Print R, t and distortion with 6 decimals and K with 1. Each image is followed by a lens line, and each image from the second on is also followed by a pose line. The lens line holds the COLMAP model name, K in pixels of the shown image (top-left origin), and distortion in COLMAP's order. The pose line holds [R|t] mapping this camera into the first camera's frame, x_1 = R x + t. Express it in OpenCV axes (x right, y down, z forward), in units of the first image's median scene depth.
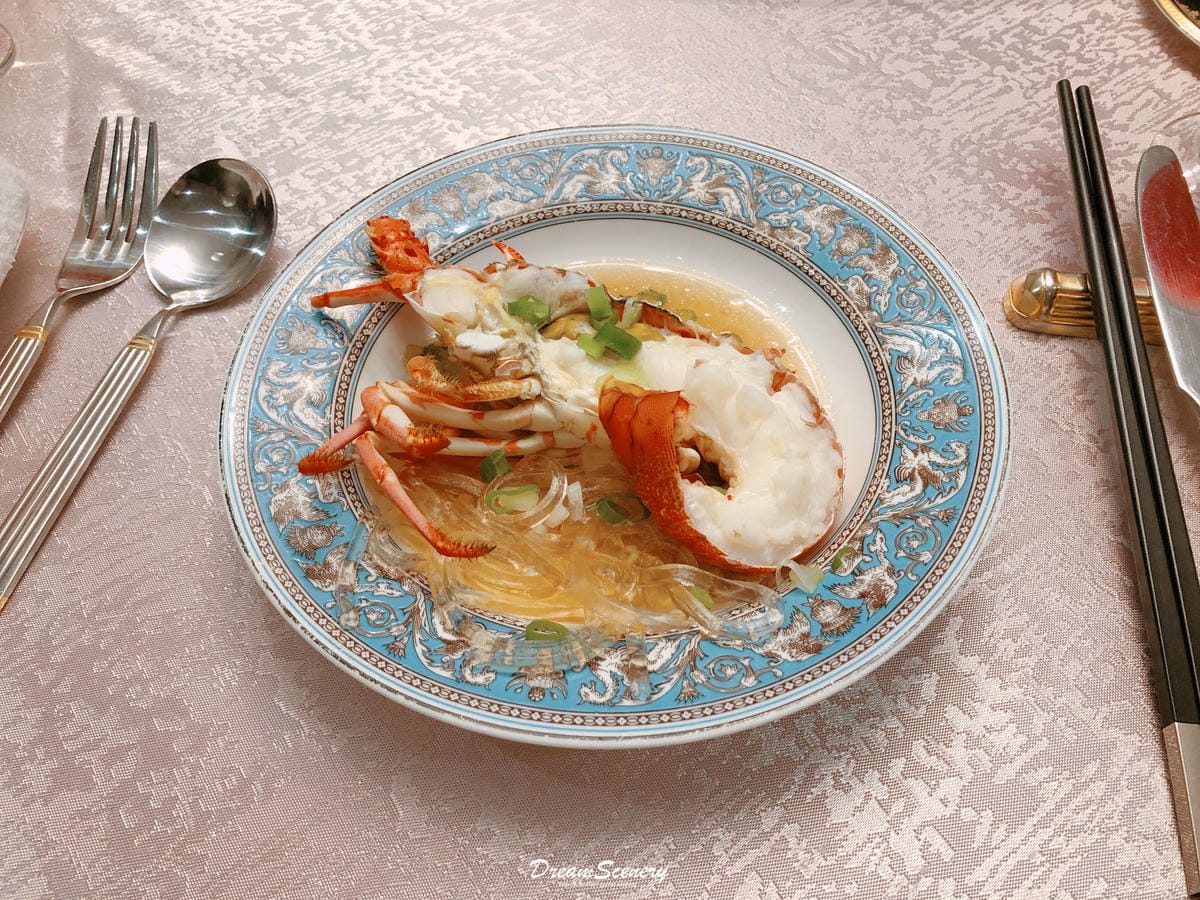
lens RADIAL K [[986.8, 0, 604.5], [0, 986.8, 450.0], [0, 0, 1]] dist [-0.001457, -0.000919]
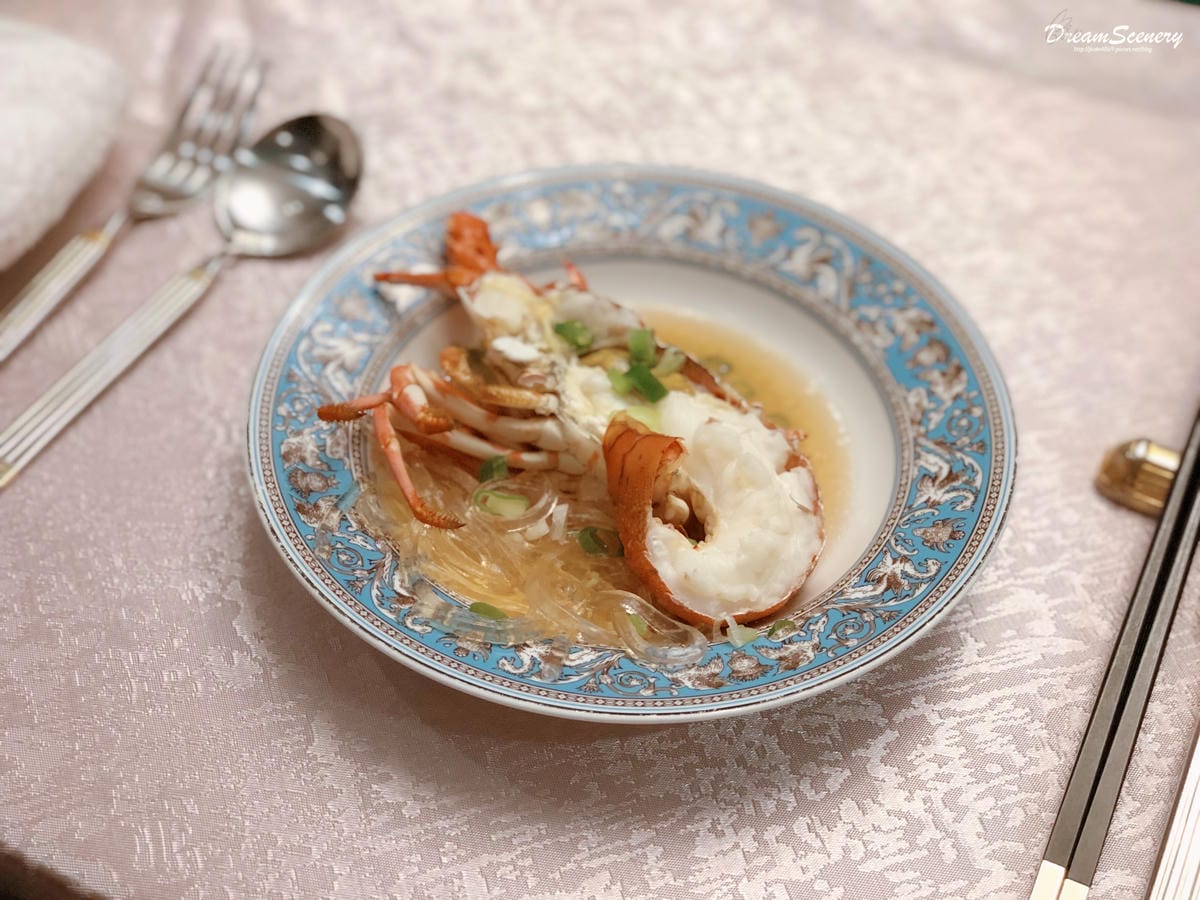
lens RADIAL K [[1994.1, 0, 600.0], [0, 1994.1, 450.3], [0, 0, 1]] dist [-0.412527, 3.765162]
pose [[0.954331, 0.254117, -0.157090, 0.318723], [-0.272207, 0.956303, -0.106711, 0.192261], [0.123108, 0.144599, 0.981802, -1.031220]]
